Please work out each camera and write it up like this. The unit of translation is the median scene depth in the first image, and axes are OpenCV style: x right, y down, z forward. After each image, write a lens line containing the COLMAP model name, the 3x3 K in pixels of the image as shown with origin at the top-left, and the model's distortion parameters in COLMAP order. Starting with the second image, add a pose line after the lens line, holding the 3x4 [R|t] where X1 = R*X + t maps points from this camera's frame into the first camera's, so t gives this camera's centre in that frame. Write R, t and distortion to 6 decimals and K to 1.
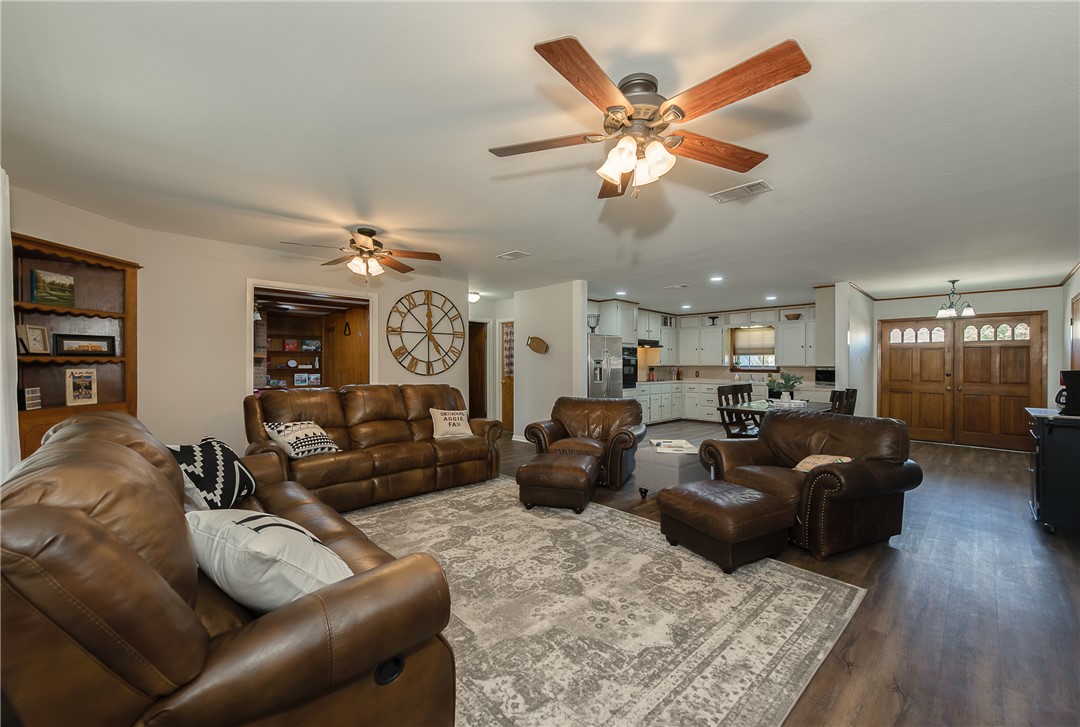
lens RADIAL K [[423.0, 0, 539.8], [0, 423.0, 365.9], [0, 0, 1]] dist [0.003901, -0.000498]
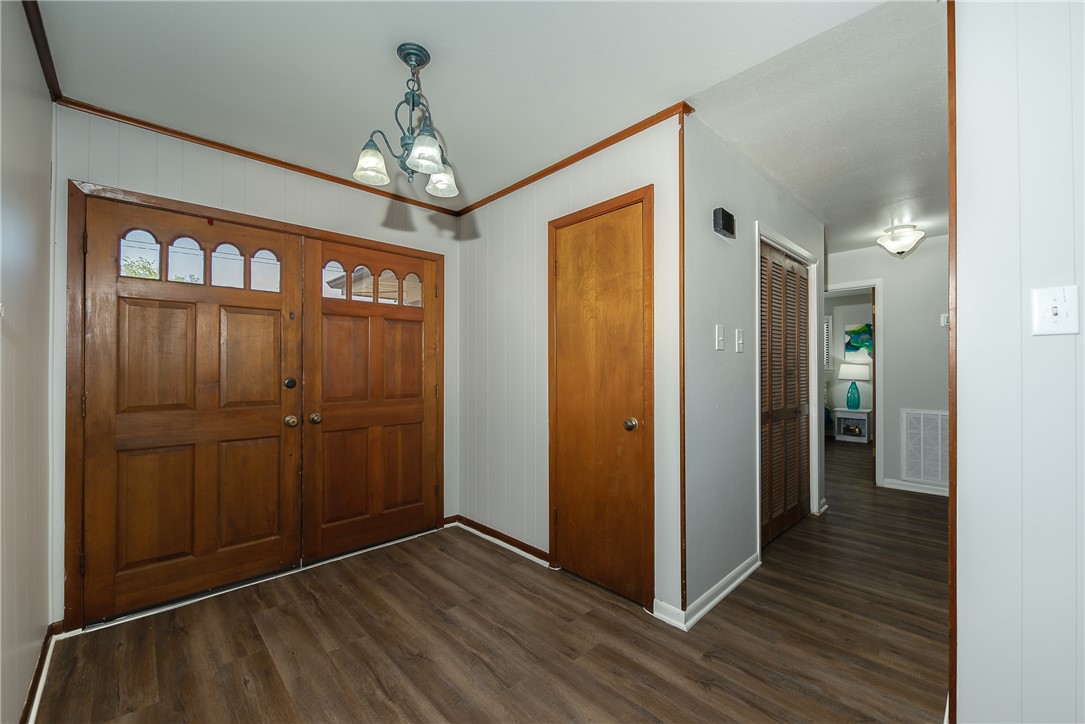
lens RADIAL K [[435.8, 0, 546.6], [0, 435.8, 360.9], [0, 0, 1]] dist [-0.003804, -0.000334]
pose [[0.004999, 0.004945, 0.999975, 0.545412], [0.002942, 0.999983, -0.004960, 0.003478], [-0.999983, 0.002966, 0.004984, 0.722762]]
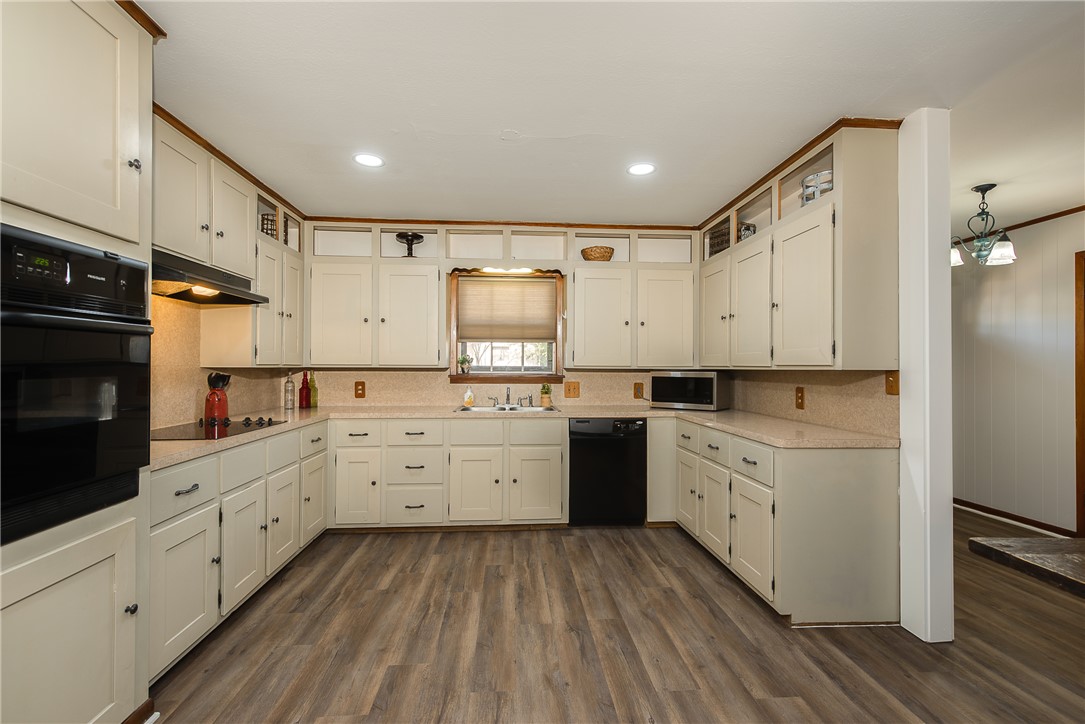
lens RADIAL K [[495.0, 0, 542.7], [0, 495.0, 362.1], [0, 0, 1]] dist [0.009060, -0.000559]
pose [[0.641086, 0.003339, 0.767462, 0.194020], [-0.000726, 0.999993, -0.003744, -0.003979], [-0.767469, 0.001843, 0.641083, 0.810294]]
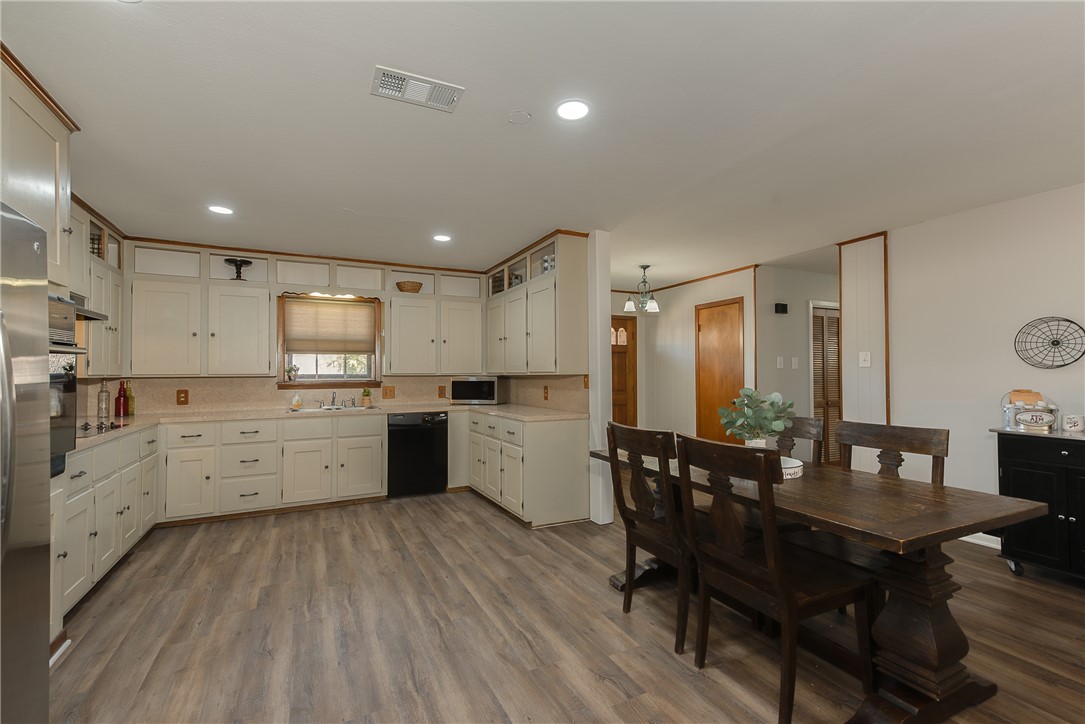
lens RADIAL K [[482.9, 0, 546.3], [0, 482.9, 362.2], [0, 0, 1]] dist [0.018702, 0.000428]
pose [[0.294126, 0.013116, 0.955677, 0.047162], [0.006095, 0.999860, -0.015598, -0.005613], [-0.955747, 0.010413, 0.294005, 0.723389]]
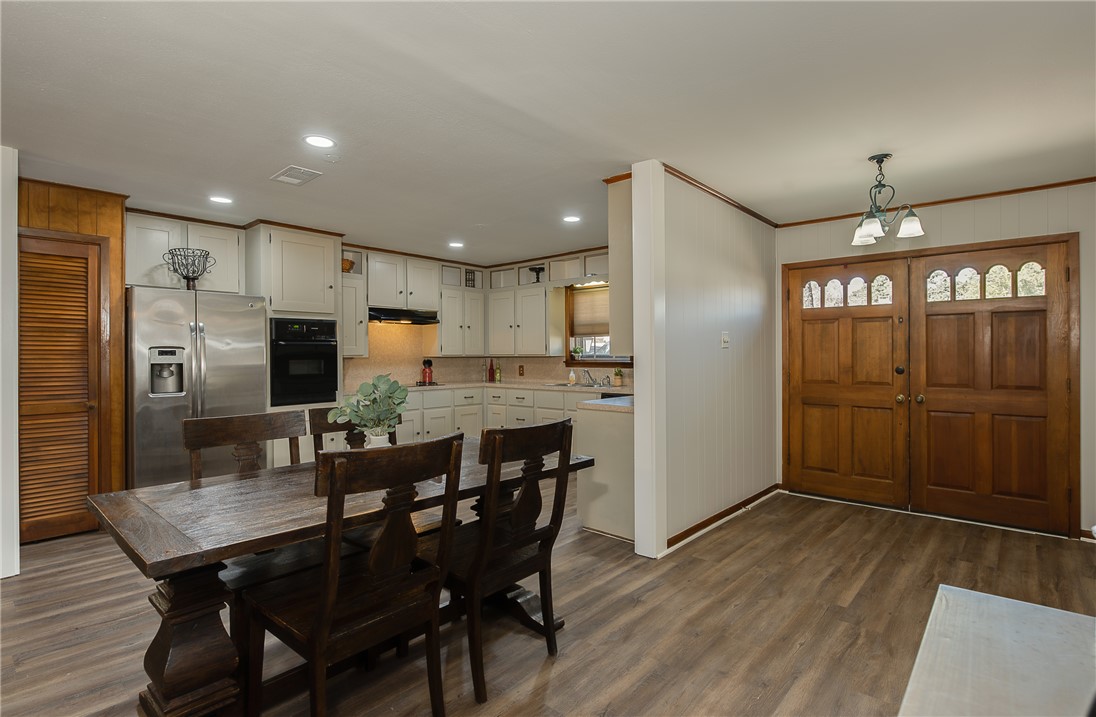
lens RADIAL K [[528.0, 0, 548.1], [0, 528.0, 357.4], [0, 0, 1]] dist [-0.004458, -0.000458]
pose [[0.996868, -0.011035, 0.078311, 0.471861], [0.010688, 0.999931, 0.004847, -0.001792], [-0.078359, -0.003995, 0.996917, 0.391258]]
